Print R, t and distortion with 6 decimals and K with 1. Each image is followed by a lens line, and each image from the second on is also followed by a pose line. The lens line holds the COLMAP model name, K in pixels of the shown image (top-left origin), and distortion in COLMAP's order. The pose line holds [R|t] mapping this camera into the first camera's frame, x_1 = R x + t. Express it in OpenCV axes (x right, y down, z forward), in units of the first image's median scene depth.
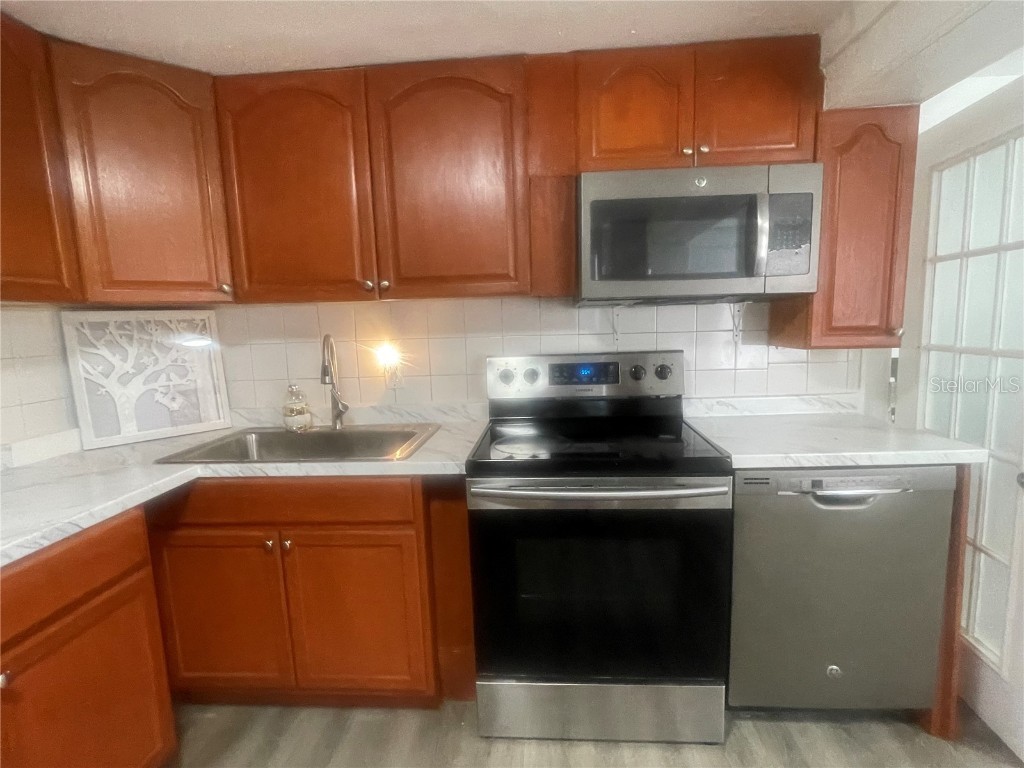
lens RADIAL K [[524.9, 0, 508.1], [0, 524.9, 392.7], [0, 0, 1]] dist [-0.001419, 0.001157]
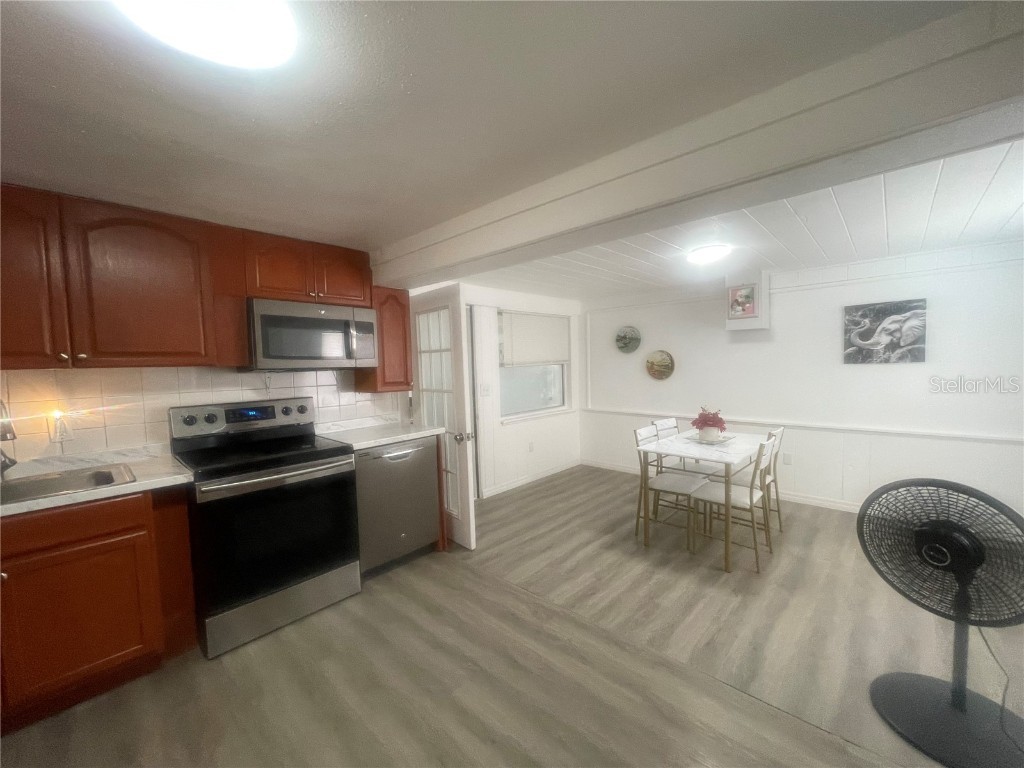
lens RADIAL K [[410.8, 0, 514.9], [0, 410.8, 388.3], [0, 0, 1]] dist [-0.004708, 0.001444]
pose [[0.624637, -0.032641, 0.780233, -0.355018], [0.114223, 0.992199, -0.049936, 0.042802], [-0.772516, 0.120313, 0.623493, -0.443301]]
